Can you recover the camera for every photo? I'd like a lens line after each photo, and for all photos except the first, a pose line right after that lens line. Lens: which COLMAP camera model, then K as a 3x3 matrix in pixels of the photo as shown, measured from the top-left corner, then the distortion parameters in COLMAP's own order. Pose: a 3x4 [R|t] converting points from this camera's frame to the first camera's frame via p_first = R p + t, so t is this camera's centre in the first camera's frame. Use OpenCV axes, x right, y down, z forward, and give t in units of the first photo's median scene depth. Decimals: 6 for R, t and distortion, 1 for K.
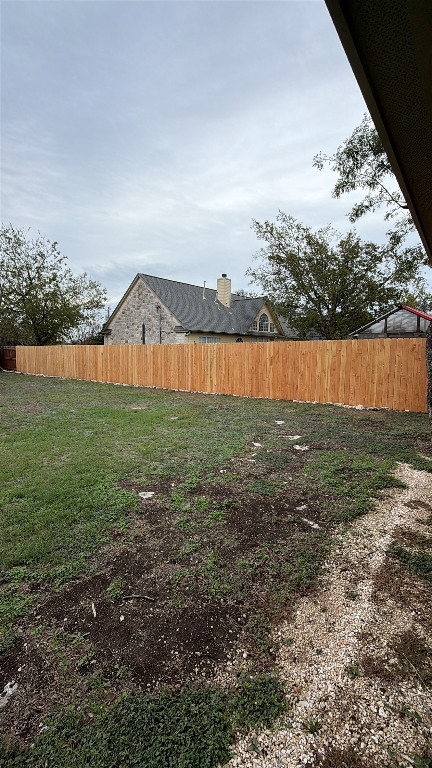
lens RADIAL K [[347.4, 0, 210.9], [0, 347.4, 383.8], [0, 0, 1]] dist [-0.001126, 0.000169]
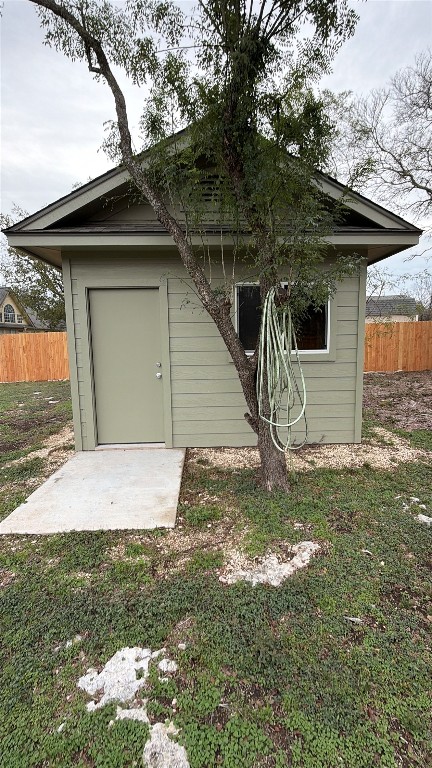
lens RADIAL K [[347.4, 0, 215.4], [0, 347.4, 384.5], [0, 0, 1]] dist [-0.001126, 0.000169]
pose [[0.777215, -0.108068, 0.619886, -0.027823], [0.089678, 0.994109, 0.060869, 0.016071], [-0.622812, 0.008281, 0.782327, -0.140056]]
